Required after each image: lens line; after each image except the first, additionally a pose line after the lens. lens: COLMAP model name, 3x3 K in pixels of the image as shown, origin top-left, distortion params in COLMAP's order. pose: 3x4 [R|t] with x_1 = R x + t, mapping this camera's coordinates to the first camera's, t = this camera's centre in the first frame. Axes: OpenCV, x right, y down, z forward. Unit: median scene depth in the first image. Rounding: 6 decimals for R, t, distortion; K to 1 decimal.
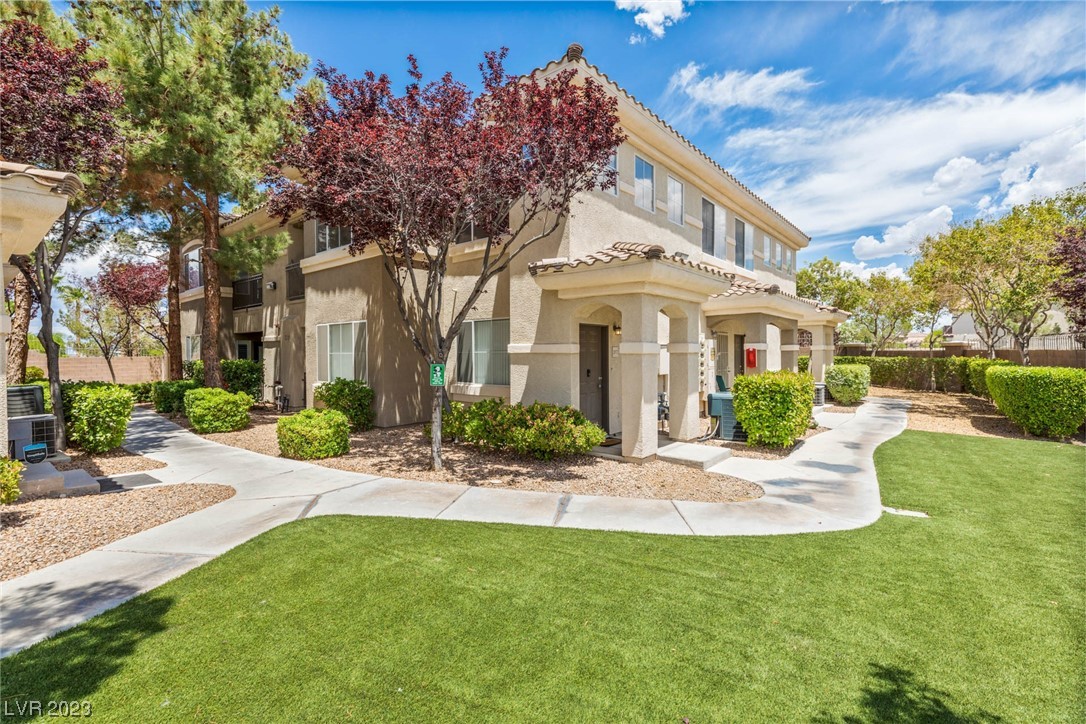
lens RADIAL K [[482.7, 0, 548.7], [0, 482.7, 357.6], [0, 0, 1]] dist [0.003845, 0.000332]
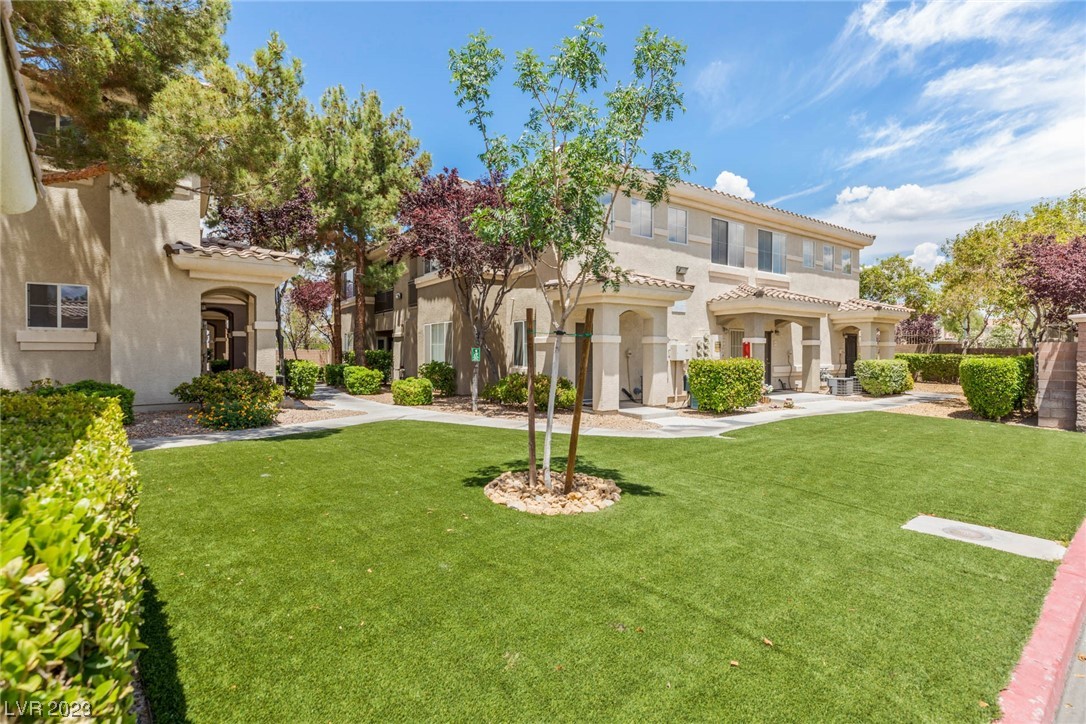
lens RADIAL K [[529.2, 0, 540.2], [0, 529.2, 355.1], [0, 0, 1]] dist [0.037109, -0.014277]
pose [[0.959392, 0.009994, -0.281900, 0.296219], [-0.012015, 0.999913, -0.005441, 0.027142], [0.281821, 0.008607, 0.959428, -0.410204]]
